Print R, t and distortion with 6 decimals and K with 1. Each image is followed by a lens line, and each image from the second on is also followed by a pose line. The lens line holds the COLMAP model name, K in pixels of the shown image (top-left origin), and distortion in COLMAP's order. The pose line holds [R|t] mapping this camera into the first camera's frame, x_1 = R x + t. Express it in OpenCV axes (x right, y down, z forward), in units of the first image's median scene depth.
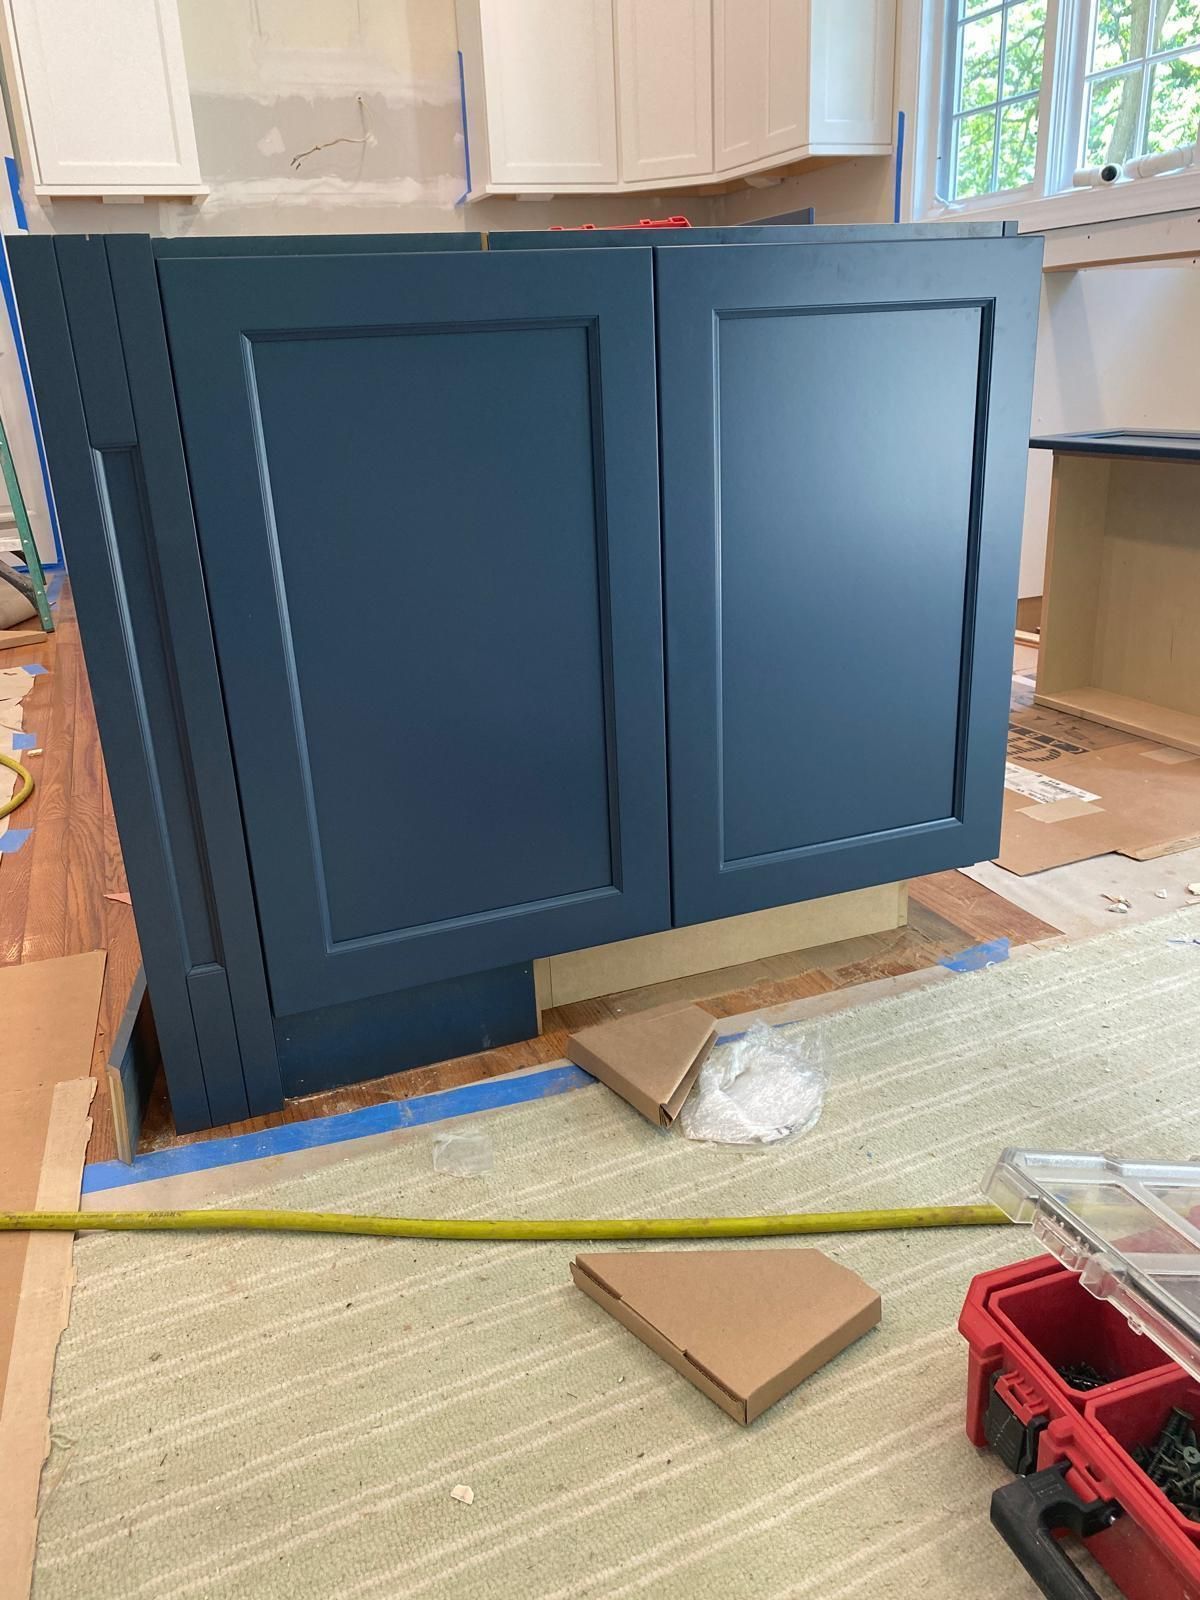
lens RADIAL K [[1220.5, 0, 594.5], [0, 1220.5, 797.8], [0, 0, 1]] dist [0.047319, -0.051644]
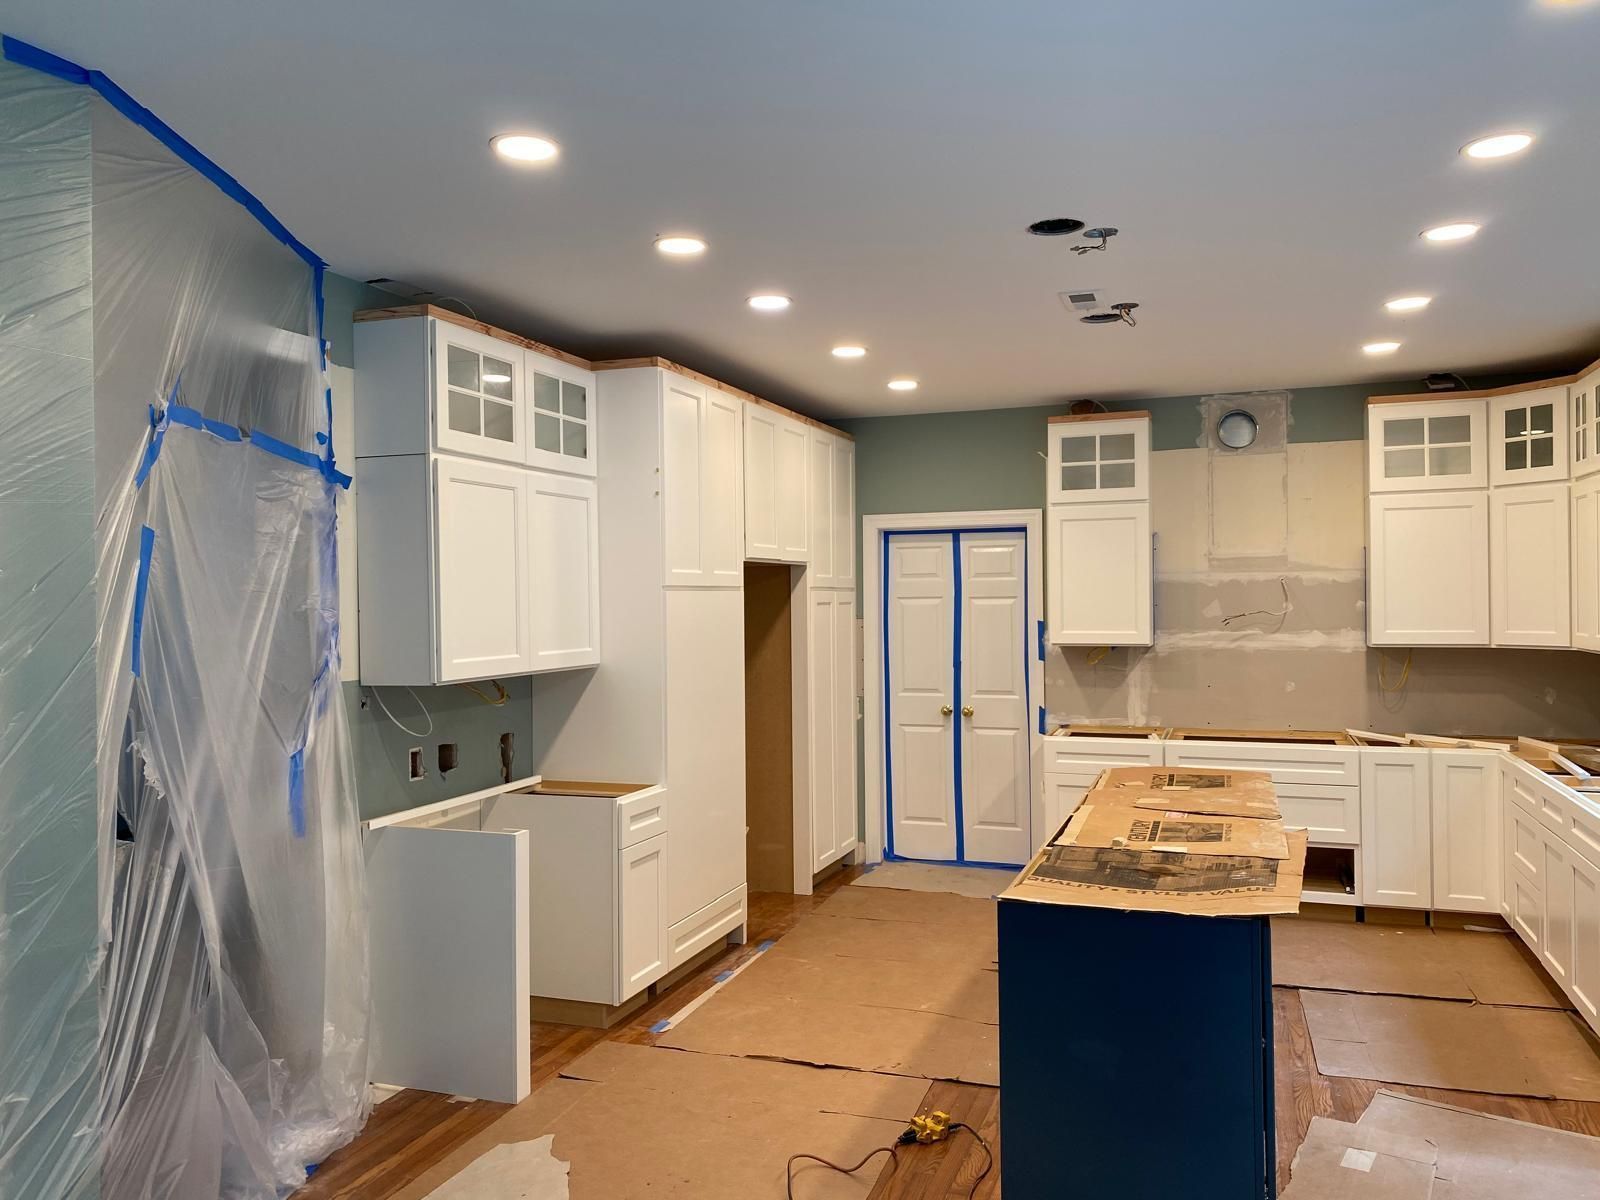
lens RADIAL K [[1220.5, 0, 802.8], [0, 1220.5, 601.5], [0, 0, 1]] dist [0.047319, -0.051644]
pose [[0.754596, 0.041067, -0.654904, 0.314168], [-0.250230, 0.940632, -0.229337, -0.087595], [0.606605, 0.336933, 0.720073, -0.328060]]
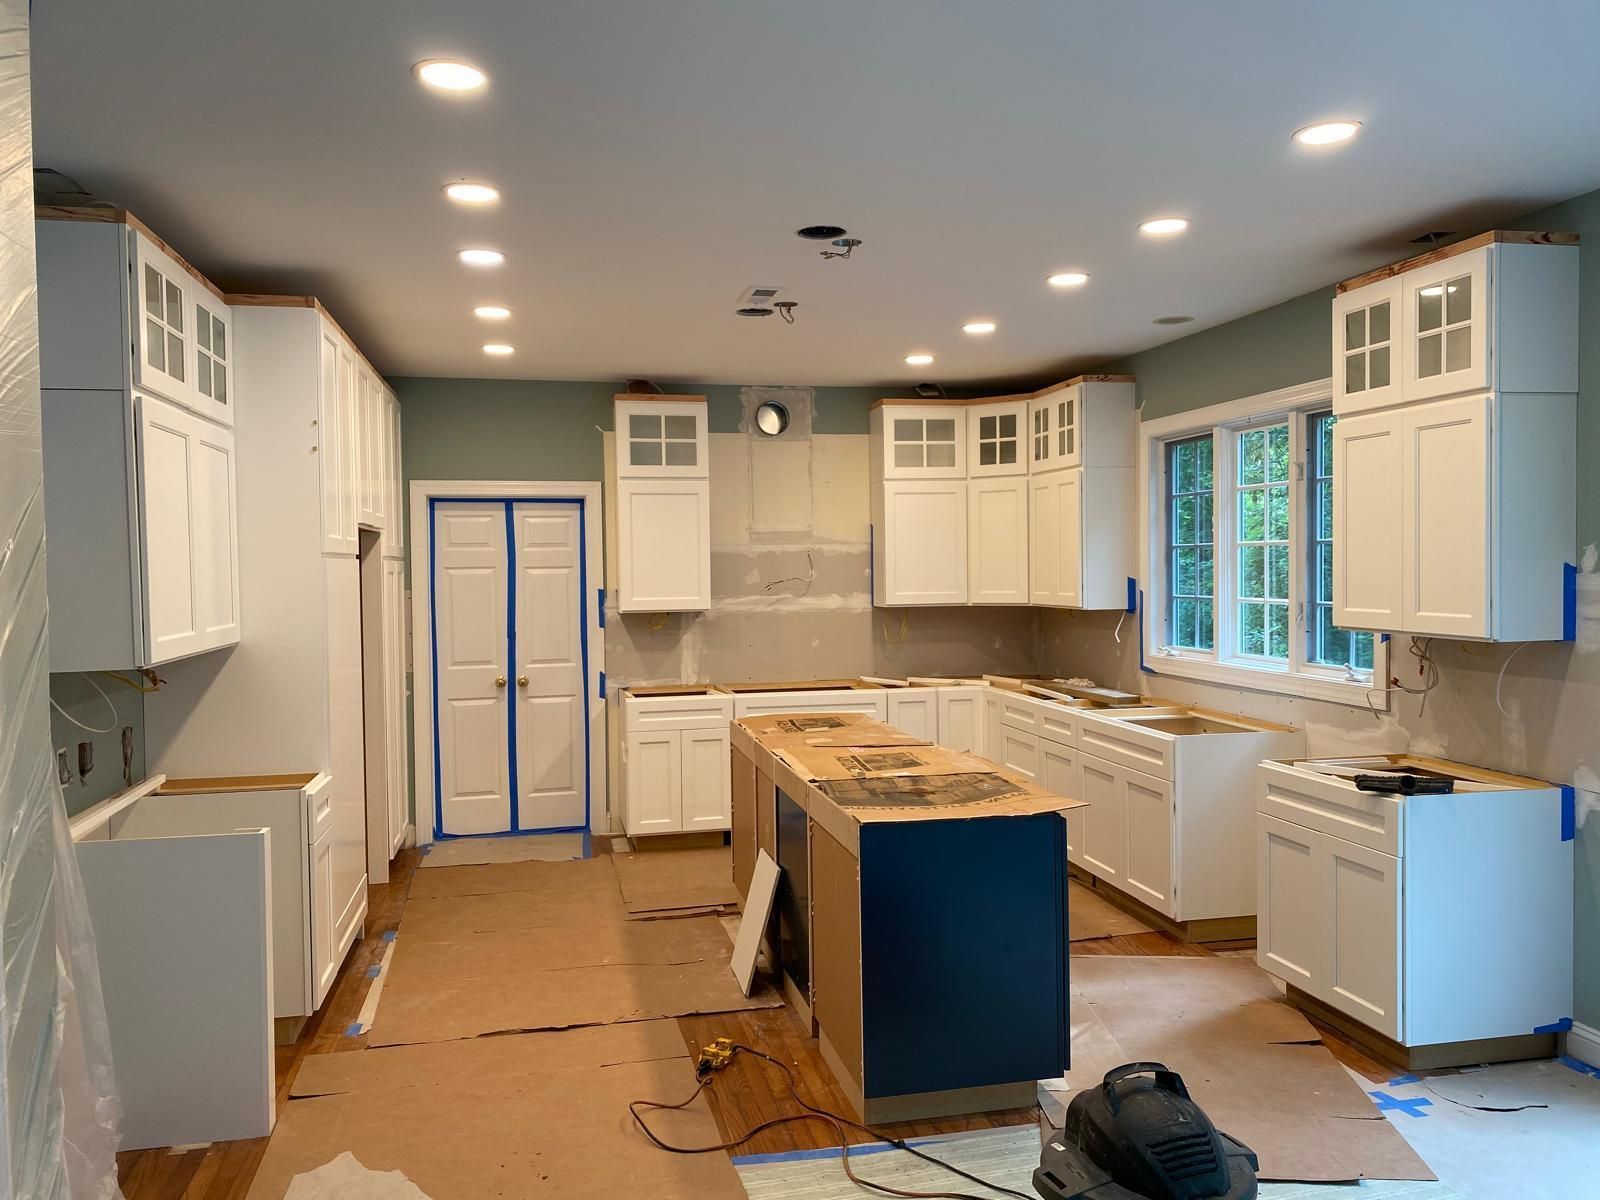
lens RADIAL K [[1220.5, 0, 804.5], [0, 1220.5, 597.0], [0, 0, 1]] dist [0.047319, -0.051644]
pose [[0.987365, 0.037262, -0.154018, 0.053084], [-0.084104, 0.946990, -0.310060, -0.013183], [0.134300, 0.319095, 0.938159, -0.485250]]
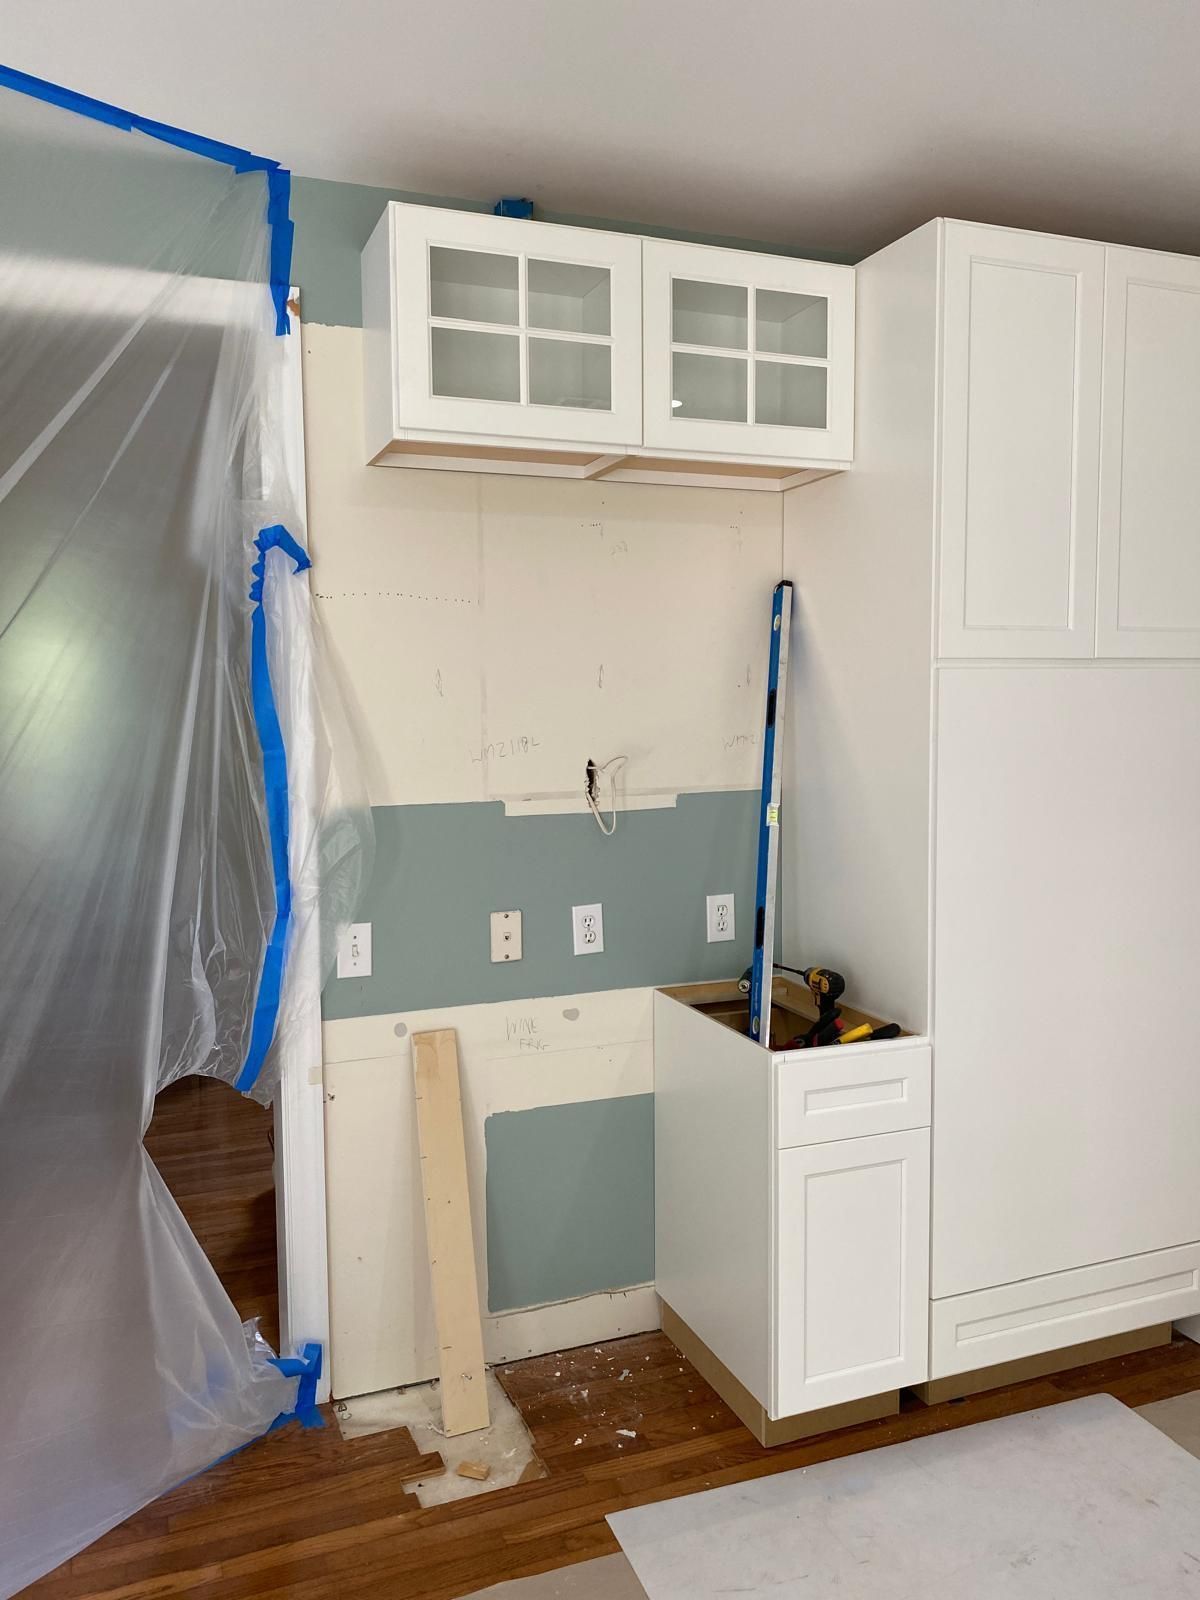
lens RADIAL K [[1220.5, 0, 608.2], [0, 1220.5, 777.2], [0, 0, 1]] dist [0.047319, -0.051644]
pose [[0.007333, 0.121835, -0.992523, 0.081067], [-0.339272, 0.933980, 0.112142, -0.273224], [0.940660, 0.335913, 0.048184, 0.204791]]
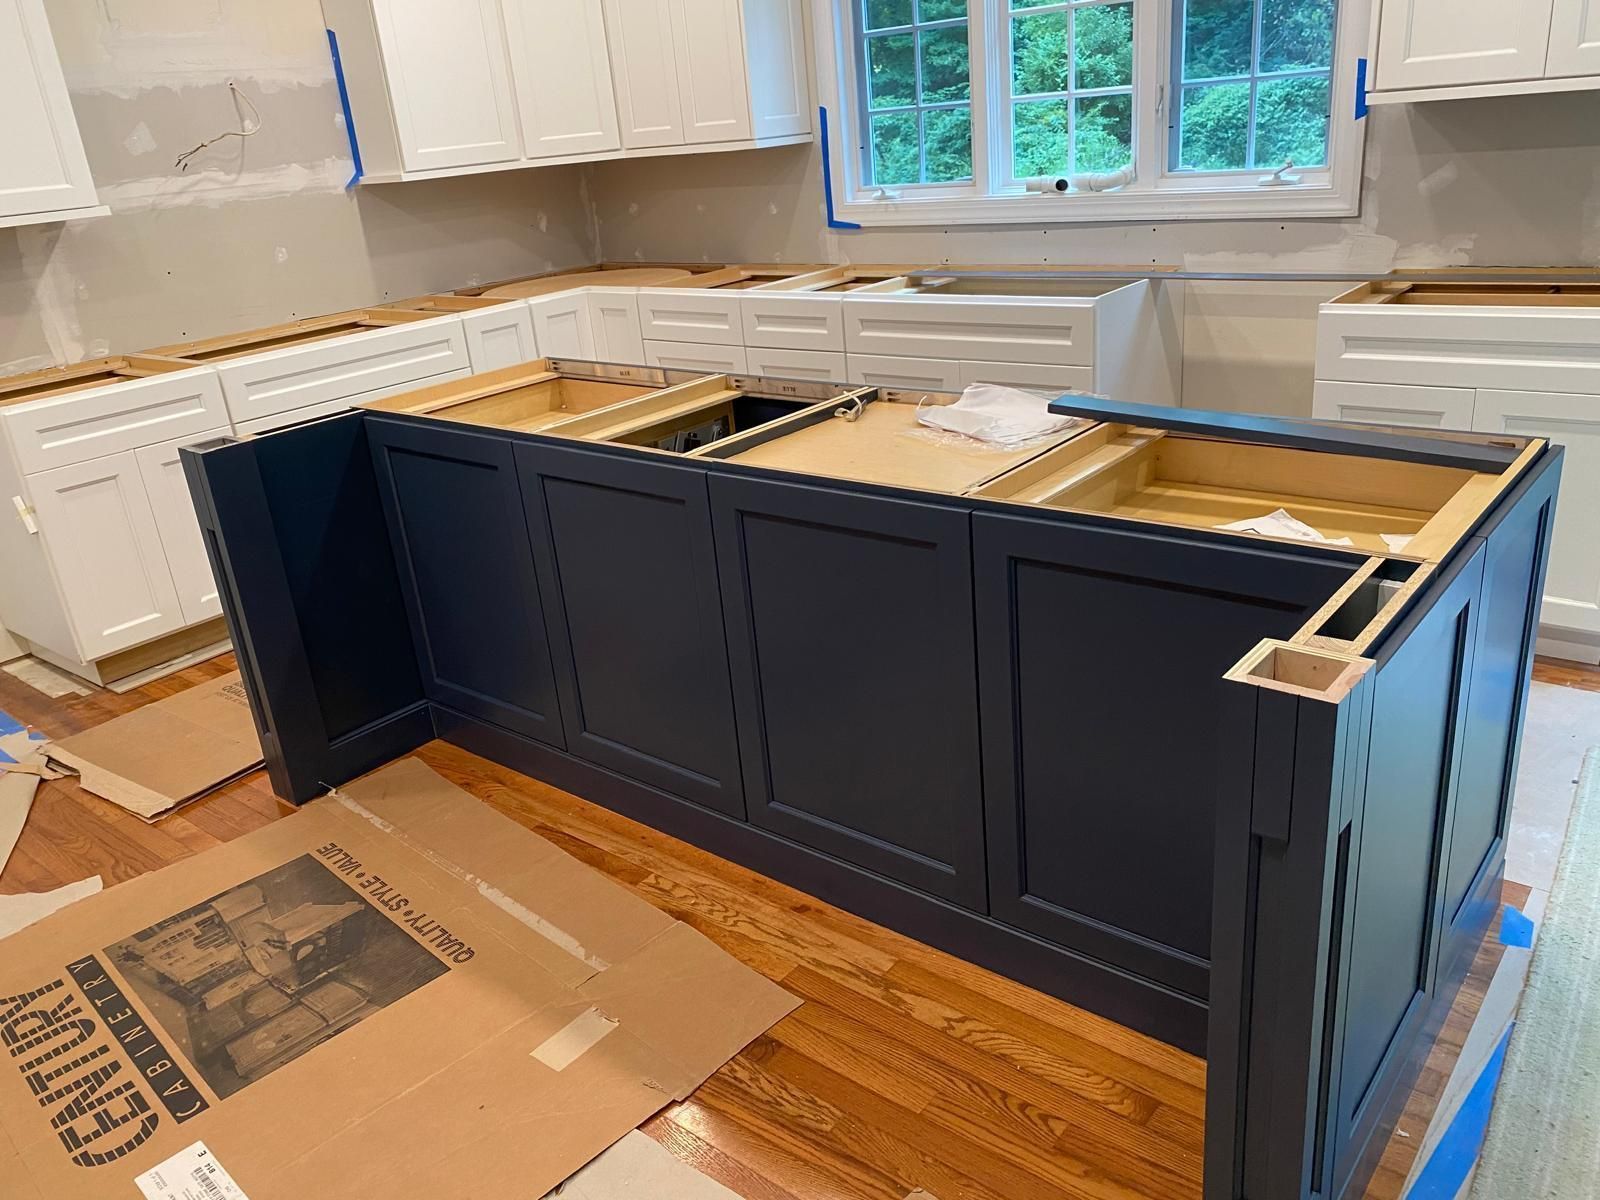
lens RADIAL K [[1220.5, 0, 804.7], [0, 1220.5, 591.7], [0, 0, 1]] dist [0.047319, -0.051644]
pose [[0.870637, -0.208602, 0.445506, -0.303703], [0.214381, 0.976009, 0.038045, -0.152437], [-0.442754, 0.062385, 0.894470, 0.037093]]
